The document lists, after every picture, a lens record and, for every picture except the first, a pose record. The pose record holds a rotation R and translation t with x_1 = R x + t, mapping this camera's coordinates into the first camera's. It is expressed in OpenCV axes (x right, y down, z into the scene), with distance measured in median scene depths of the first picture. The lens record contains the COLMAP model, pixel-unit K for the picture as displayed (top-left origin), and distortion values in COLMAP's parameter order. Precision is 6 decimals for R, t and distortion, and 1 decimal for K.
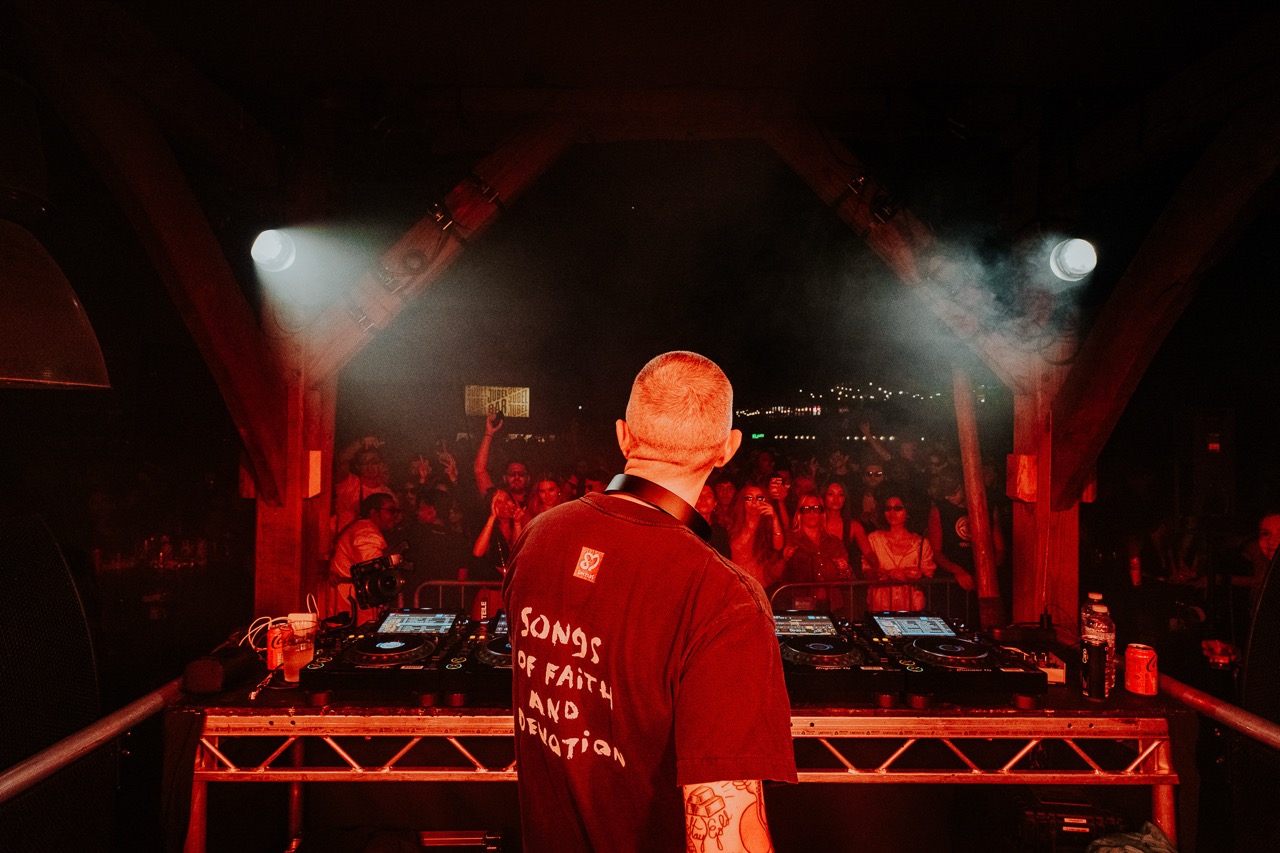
lens RADIAL K [[668.7, 0, 638.7], [0, 668.7, 429.5], [0, 0, 1]] dist [-0.002528, -0.000309]
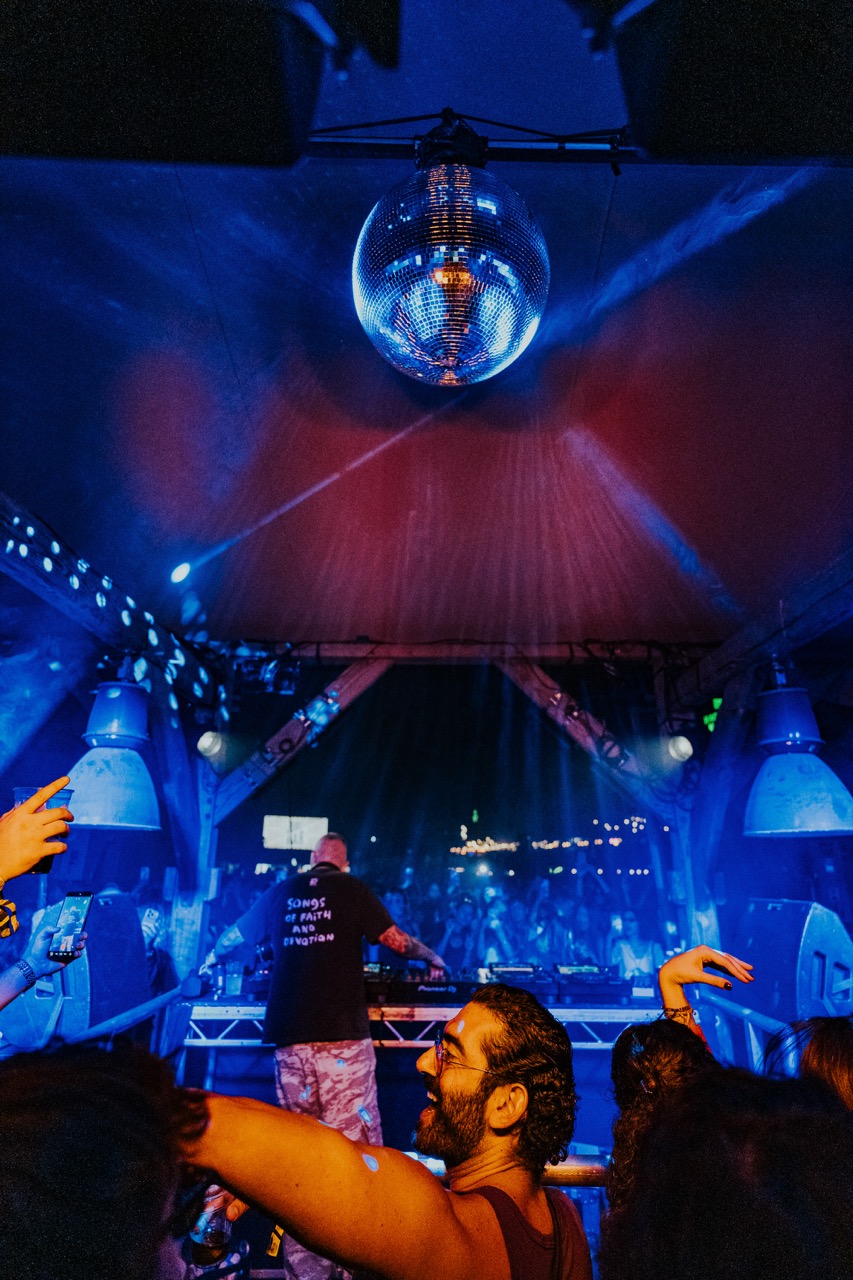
lens RADIAL K [[686.8, 0, 422.3], [0, 686.8, 637.8], [0, 0, 1]] dist [0.001788, -0.000094]
pose [[0.999826, -0.004439, -0.018125, 0.039494], [-0.001460, 0.949710, -0.313128, 0.032327], [0.018603, 0.313100, 0.949538, -0.955334]]
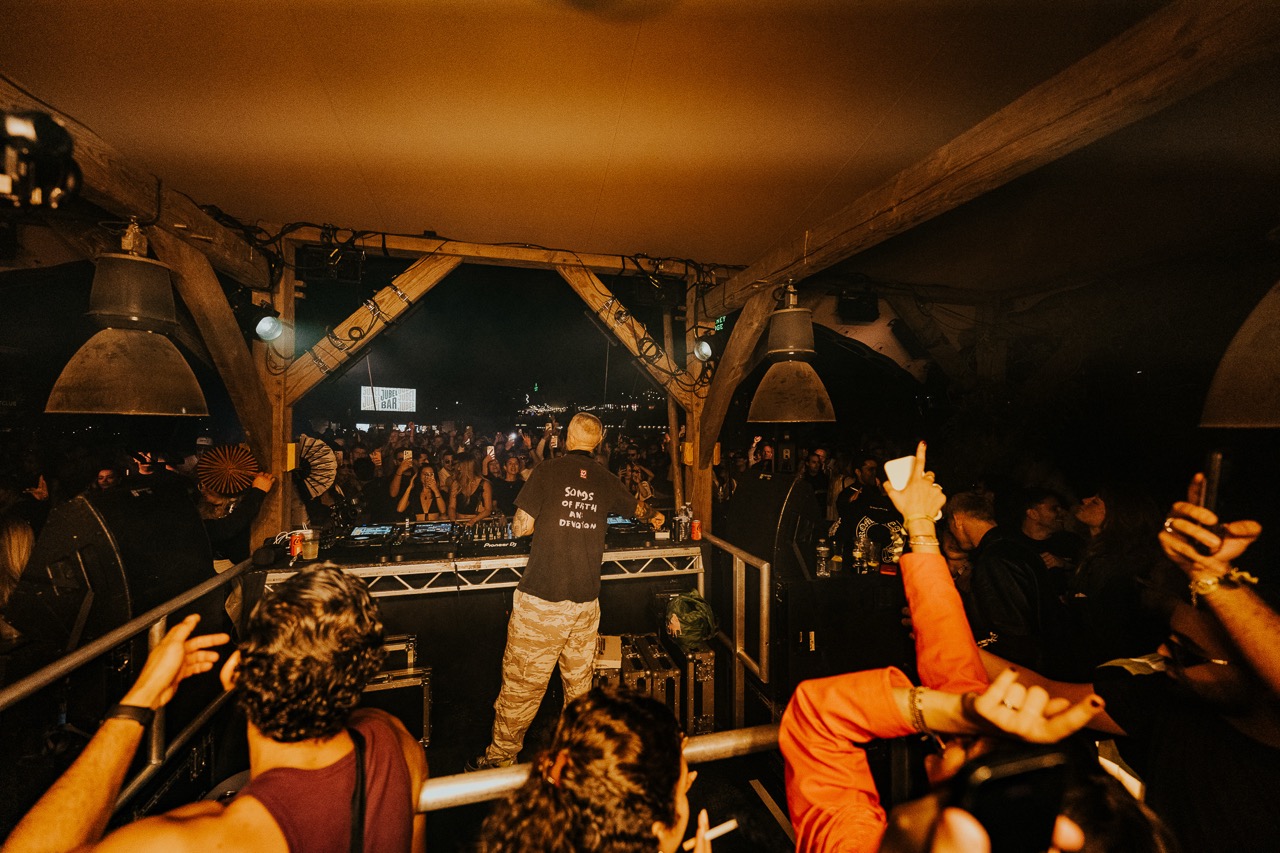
lens RADIAL K [[508.9, 0, 639.9], [0, 508.9, 423.7], [0, 0, 1]] dist [0.001439, -0.000374]
pose [[0.967055, 0.000206, 0.254567, 0.056434], [-0.002502, 0.999959, 0.008695, -0.044984], [-0.254555, -0.009045, 0.967016, -0.663152]]
